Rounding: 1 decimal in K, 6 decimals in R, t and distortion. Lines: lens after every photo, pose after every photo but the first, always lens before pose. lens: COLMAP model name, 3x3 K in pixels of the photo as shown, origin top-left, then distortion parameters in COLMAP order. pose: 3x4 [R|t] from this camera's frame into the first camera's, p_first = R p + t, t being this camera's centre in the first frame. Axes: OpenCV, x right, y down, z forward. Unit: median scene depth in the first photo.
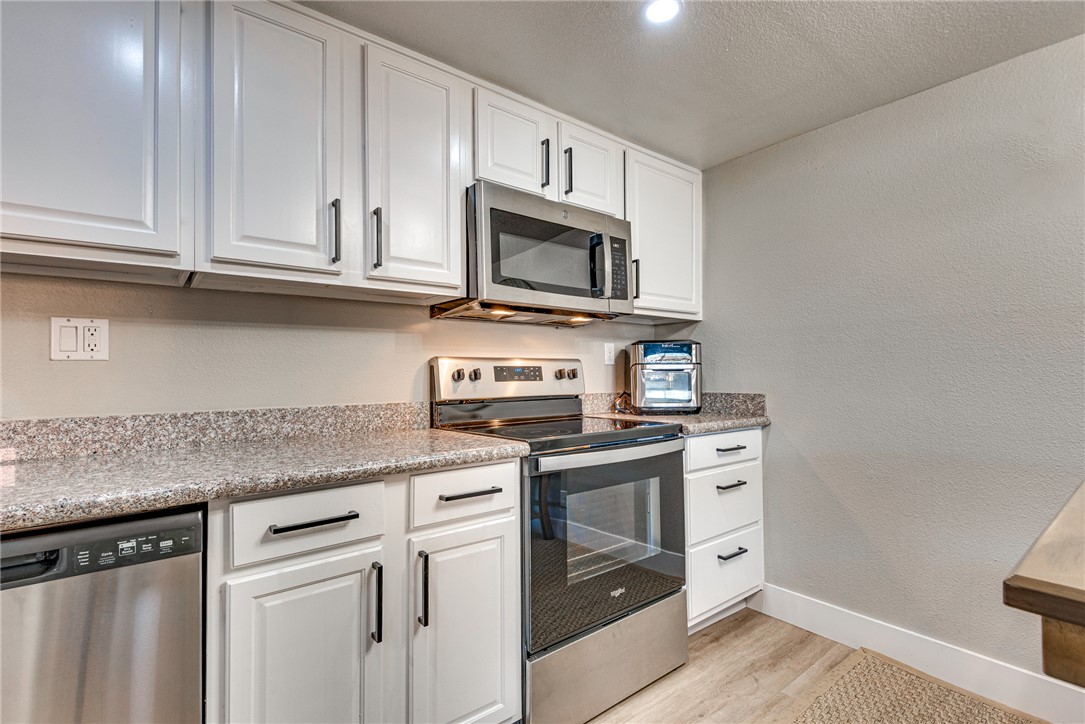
lens RADIAL K [[498.9, 0, 538.5], [0, 498.9, 362.9], [0, 0, 1]] dist [0.025291, -0.017034]
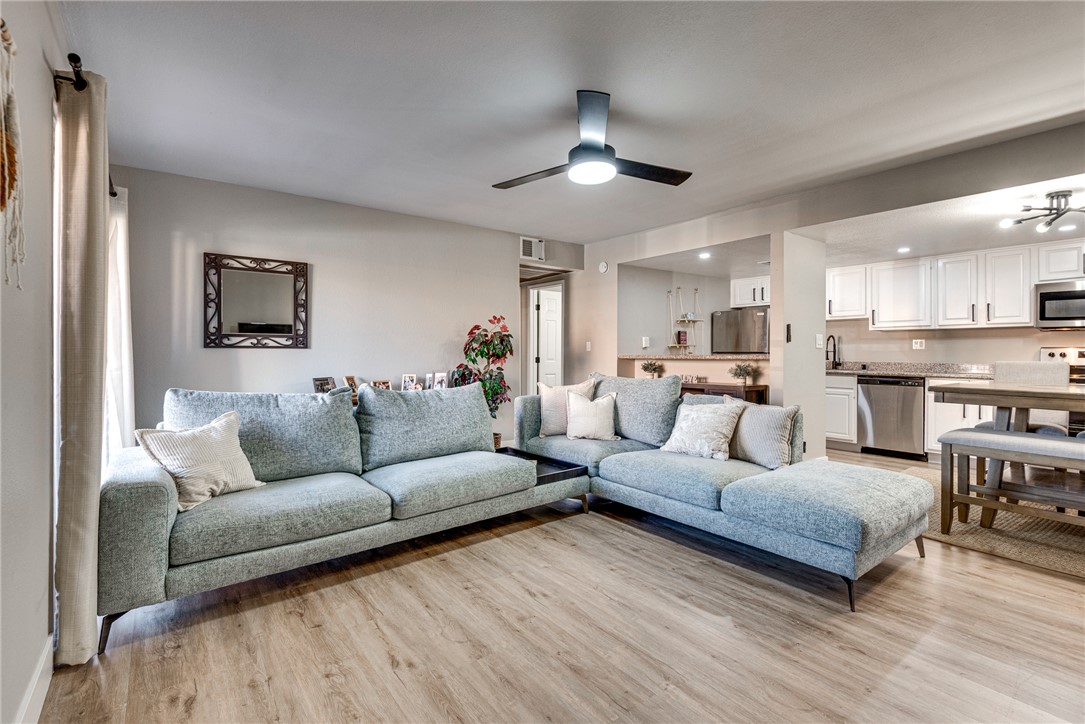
lens RADIAL K [[498.9, 0, 538.5], [0, 498.9, 362.9], [0, 0, 1]] dist [0.025291, -0.017034]
pose [[-0.029680, 0.027730, -0.999175, 2.611203], [0.012591, 0.999546, 0.027366, -0.037822], [0.999480, -0.011769, -0.030016, -1.583517]]
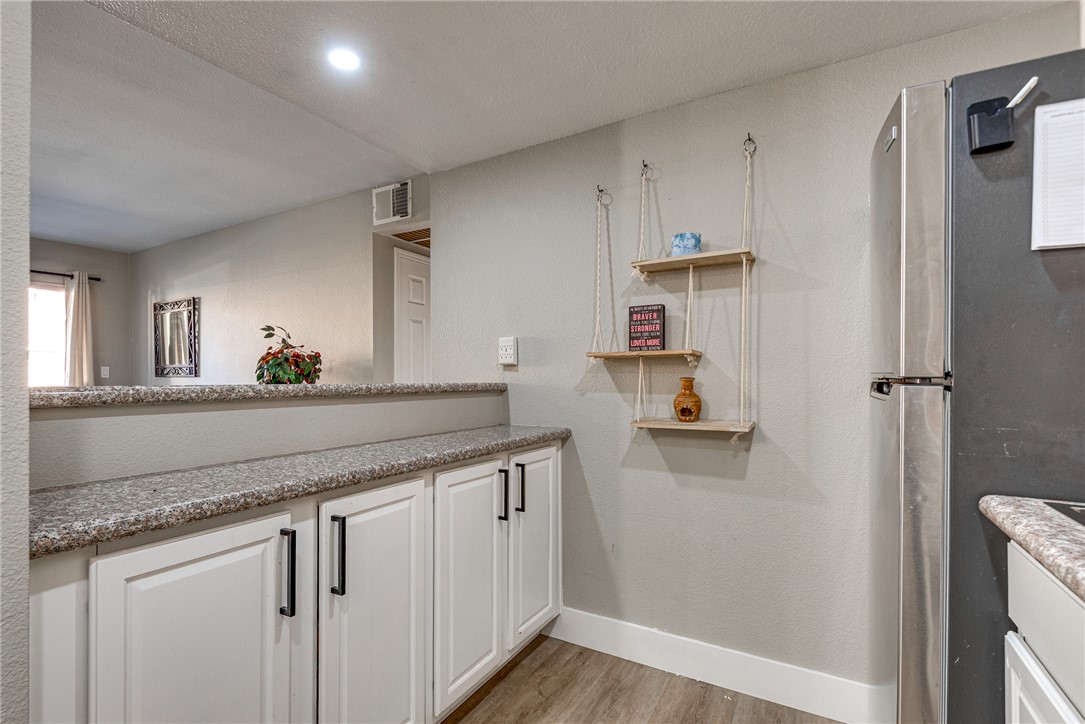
lens RADIAL K [[518.5, 0, 506.9], [0, 518.5, 380.9], [0, 0, 1]] dist [0.049253, -0.039517]
pose [[-0.943391, 0.009047, -0.331560, -0.420974], [0.012126, 0.999900, -0.007217, 0.010566], [0.331462, -0.010829, -0.943406, 0.331876]]
